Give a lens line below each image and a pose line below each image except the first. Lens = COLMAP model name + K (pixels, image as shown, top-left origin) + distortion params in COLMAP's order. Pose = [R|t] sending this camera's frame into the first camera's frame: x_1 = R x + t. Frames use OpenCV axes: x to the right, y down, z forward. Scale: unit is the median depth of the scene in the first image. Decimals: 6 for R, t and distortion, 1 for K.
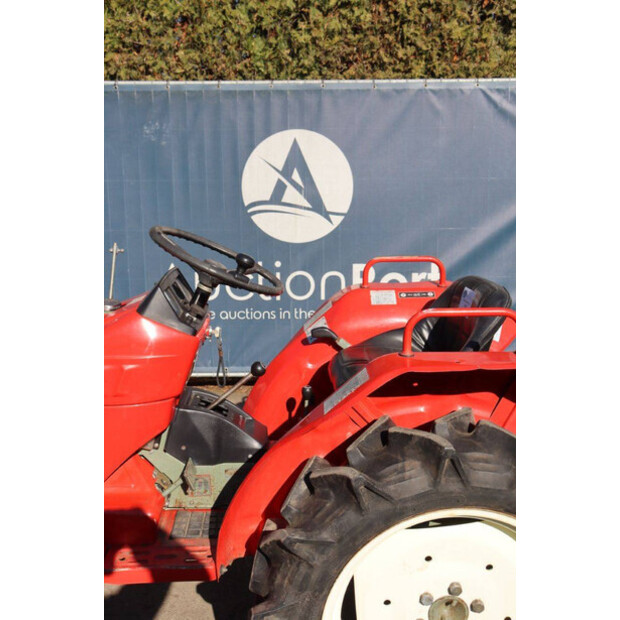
lens RADIAL K [[700.3, 0, 310.0], [0, 700.3, 310.0], [0, 0, 1]] dist [-0.015368, 0.046752]
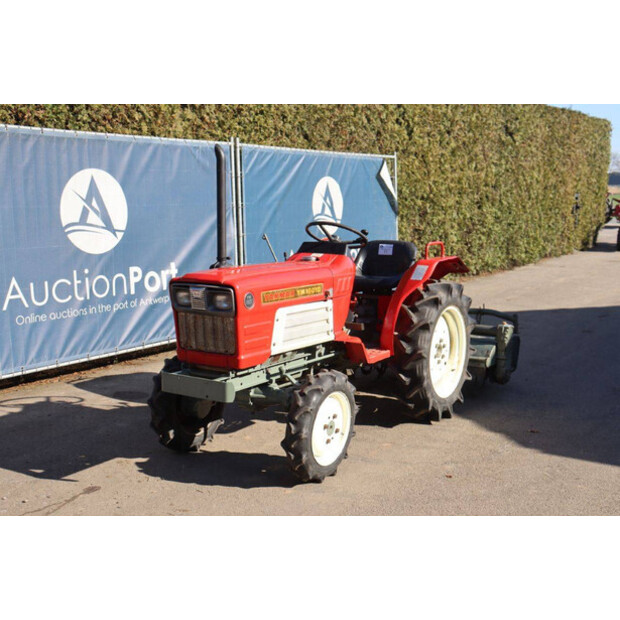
lens RADIAL K [[831.1, 0, 310.0], [0, 831.1, 310.0], [0, 0, 1]] dist [0.024001, 0.135535]
pose [[0.566039, -0.110515, 0.816937, -1.091646], [0.165985, 0.985957, 0.018372, 0.045613], [-0.807495, 0.125200, 0.576434, -0.209024]]
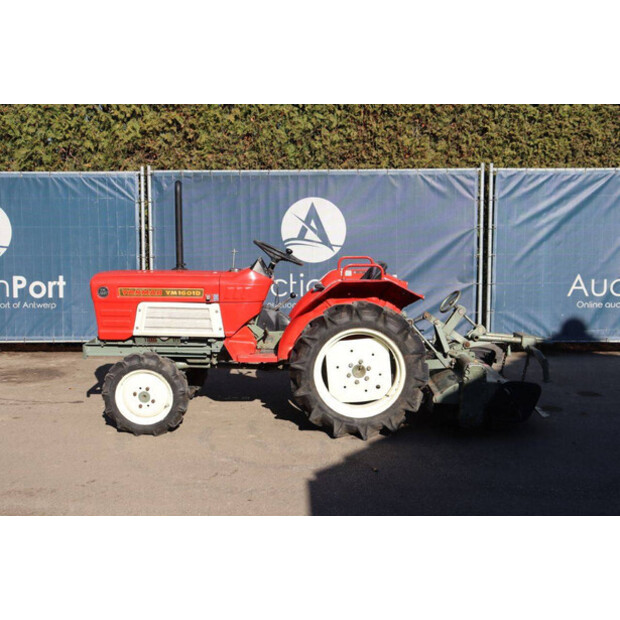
lens RADIAL K [[742.1, 0, 310.0], [0, 742.1, 310.0], [0, 0, 1]] dist [-0.067906, 0.298440]
pose [[0.999286, 0.005835, -0.037330, 0.042166], [-0.008841, 0.996686, -0.080864, 0.165329], [0.036734, 0.081136, 0.996026, -0.789527]]
